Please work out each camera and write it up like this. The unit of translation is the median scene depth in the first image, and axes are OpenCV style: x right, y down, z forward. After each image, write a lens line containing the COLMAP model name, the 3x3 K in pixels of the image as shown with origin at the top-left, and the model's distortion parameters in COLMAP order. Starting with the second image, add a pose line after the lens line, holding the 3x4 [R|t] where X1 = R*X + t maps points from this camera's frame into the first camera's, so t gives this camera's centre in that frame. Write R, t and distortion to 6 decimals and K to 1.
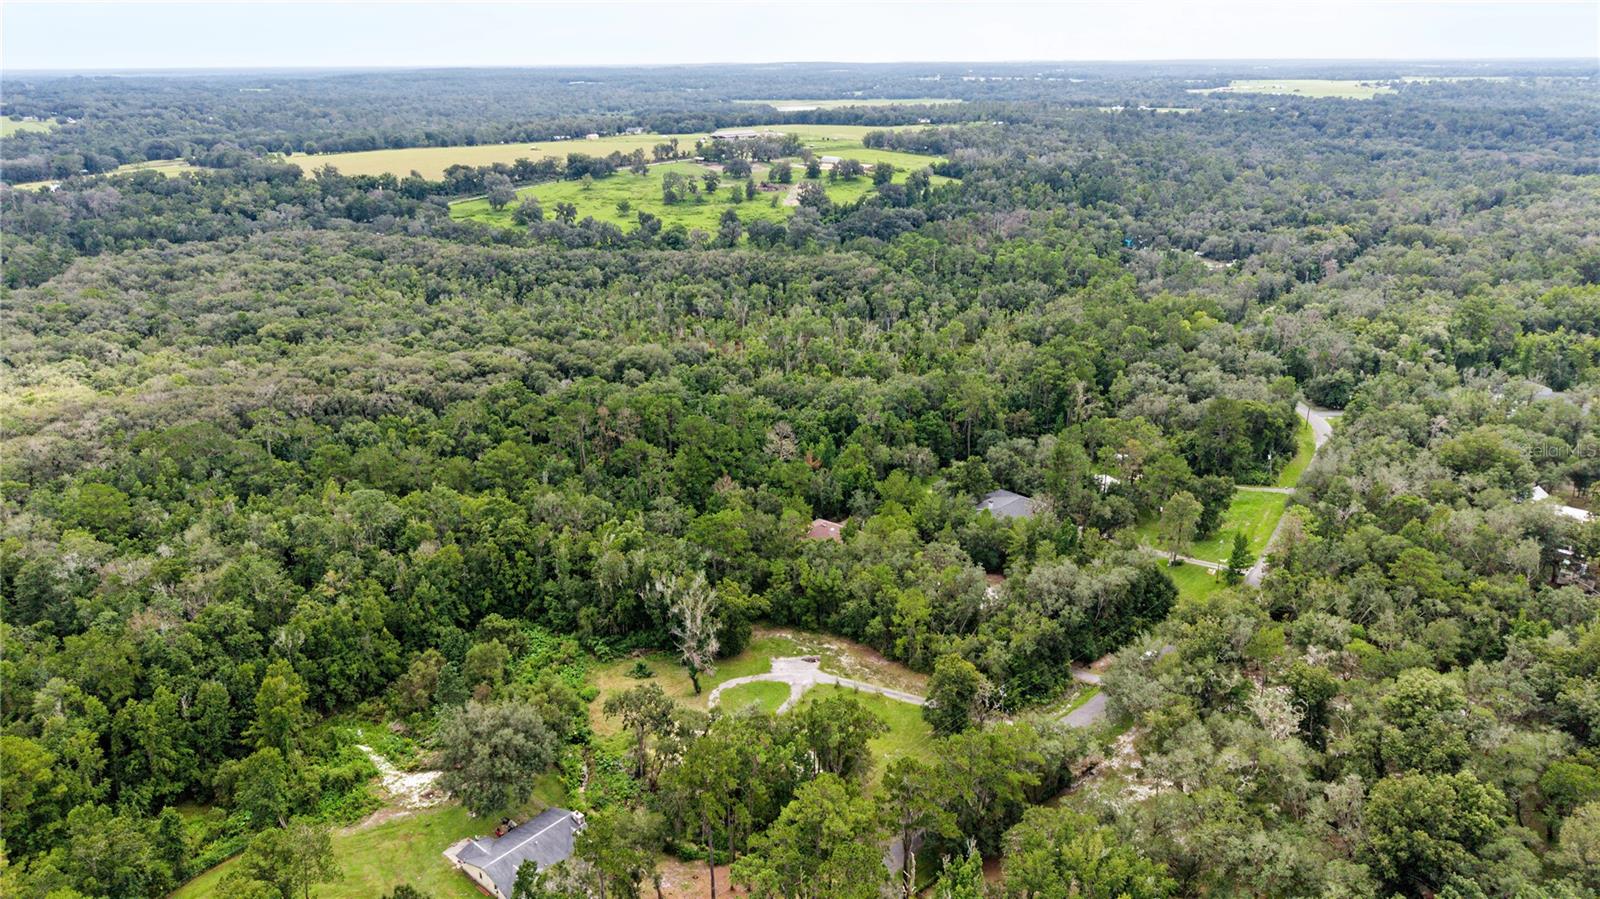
lens RADIAL K [[1071.1, 0, 800.0], [0, 1071.1, 449.5], [0, 0, 1]] dist [0.051556, -0.051578]
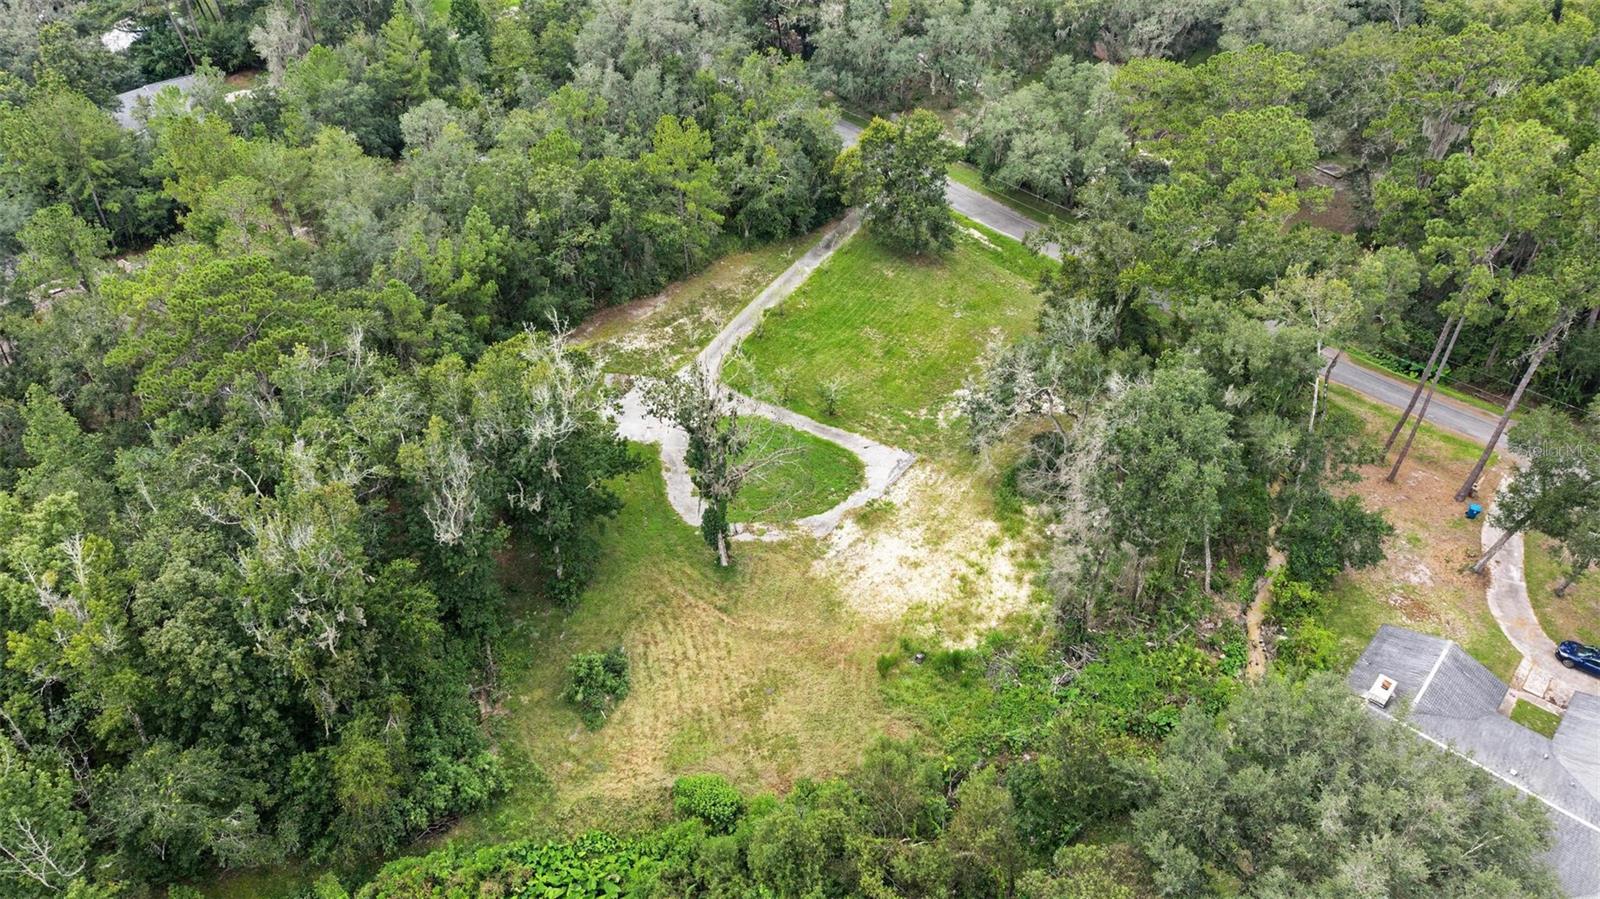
lens RADIAL K [[1071.1, 0, 800.0], [0, 1071.1, 449.5], [0, 0, 1]] dist [0.051556, -0.051578]
pose [[0.030732, -0.616649, 0.786638, -0.349288], [0.345879, 0.744948, 0.570456, -0.015086], [-0.937776, 0.254550, 0.236179, 0.808743]]
